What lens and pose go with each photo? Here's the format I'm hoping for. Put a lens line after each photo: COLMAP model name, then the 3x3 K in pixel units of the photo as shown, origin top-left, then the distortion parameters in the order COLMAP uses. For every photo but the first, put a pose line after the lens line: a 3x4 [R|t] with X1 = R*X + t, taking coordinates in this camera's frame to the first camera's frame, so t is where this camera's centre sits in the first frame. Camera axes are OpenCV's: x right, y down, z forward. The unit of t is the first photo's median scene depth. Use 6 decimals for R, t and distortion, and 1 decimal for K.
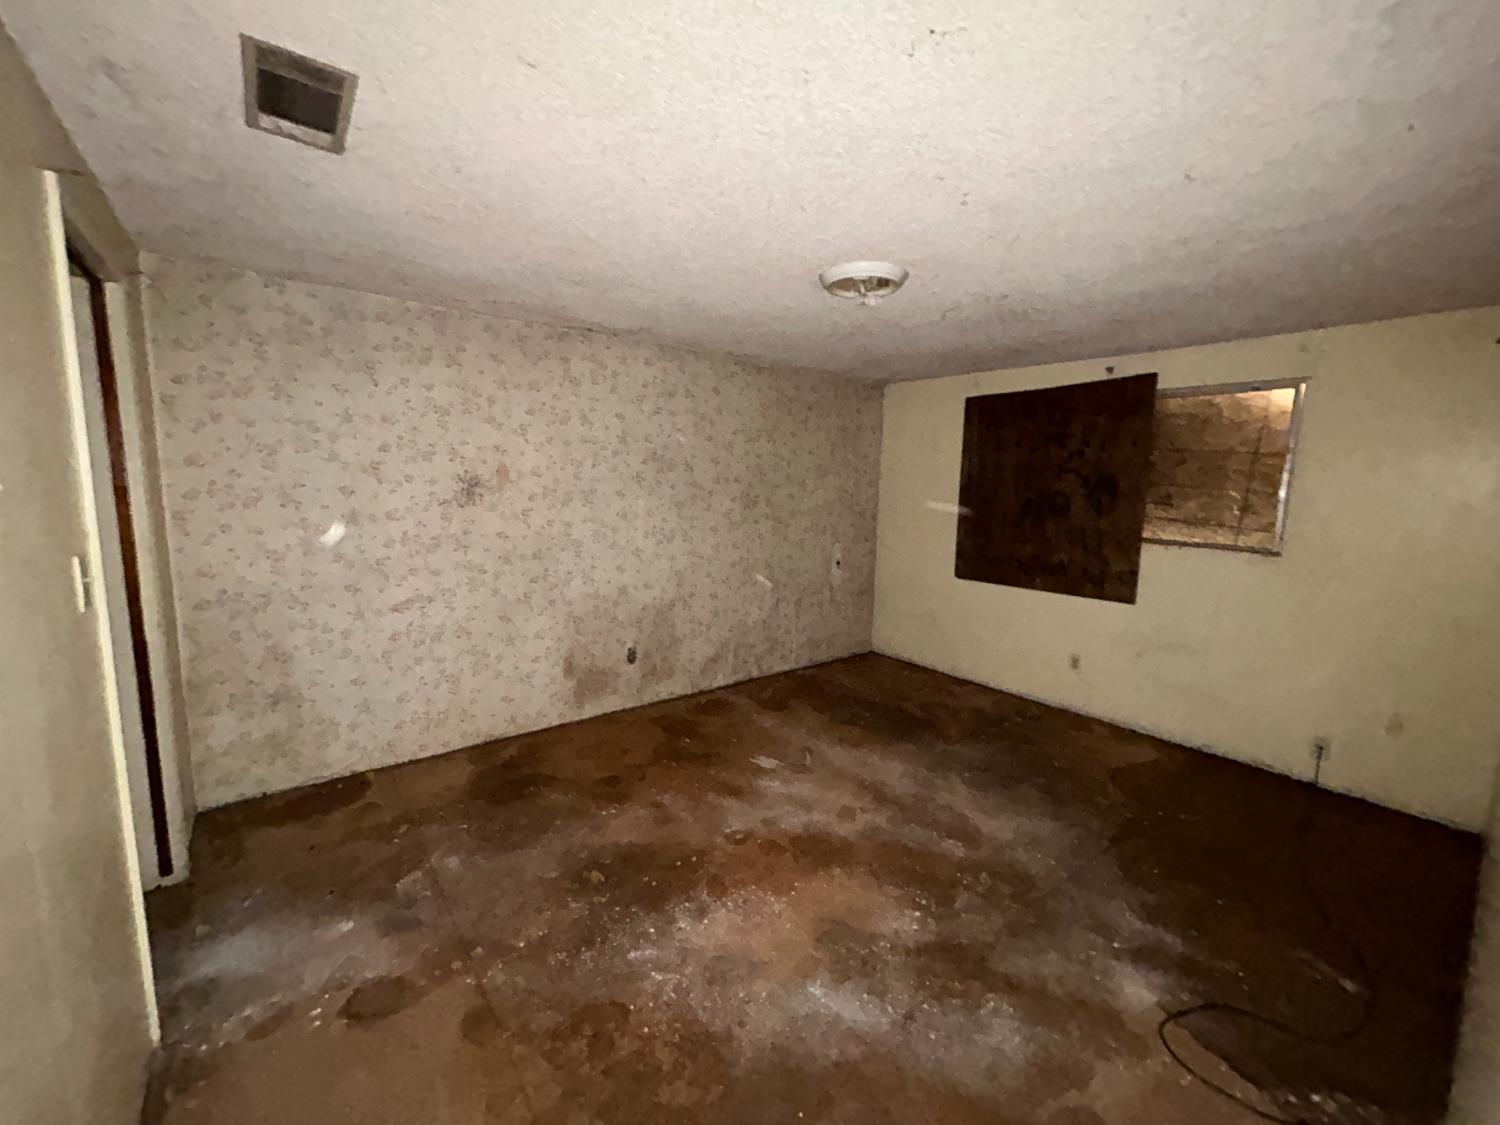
lens RADIAL K [[604.6, 0, 749.6], [0, 604.6, 561.4], [0, 0, 1]] dist [-0.001272, 0.000831]
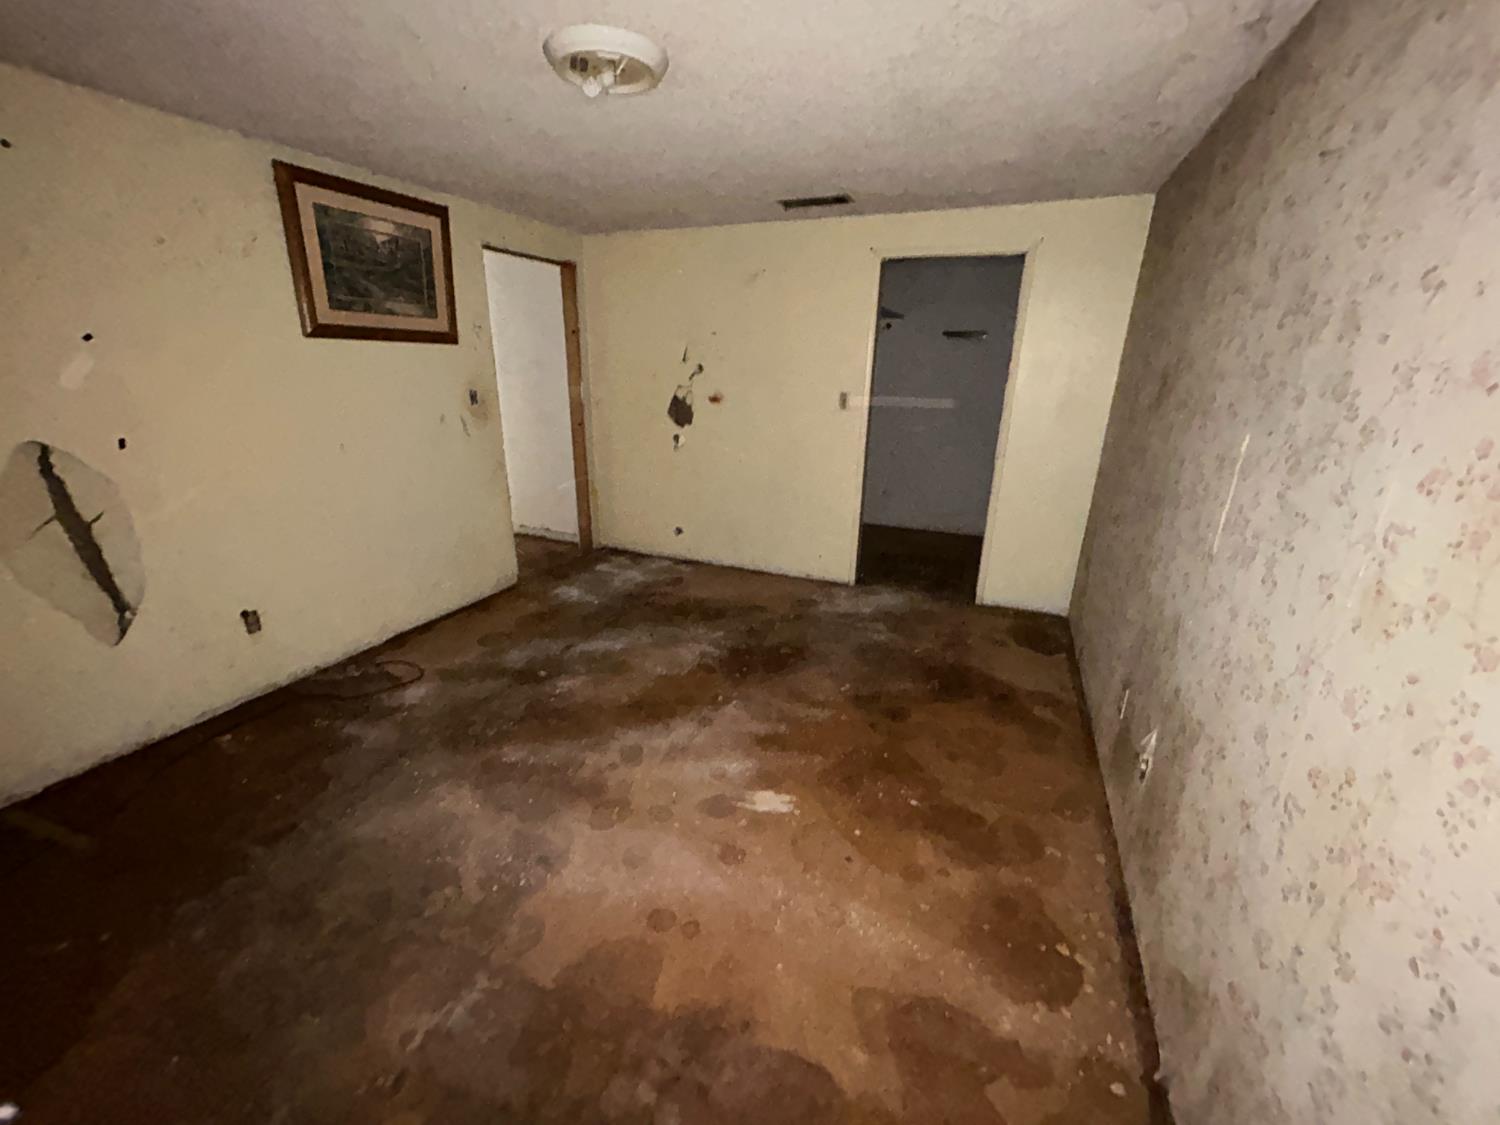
lens RADIAL K [[604.6, 0, 748.0], [0, 604.6, 559.5], [0, 0, 1]] dist [-0.001272, 0.000831]
pose [[-0.875219, 0.113746, -0.470162, 0.451843], [-0.104762, 0.904320, 0.413799, -0.245087], [0.472246, 0.411420, -0.779562, 1.895058]]
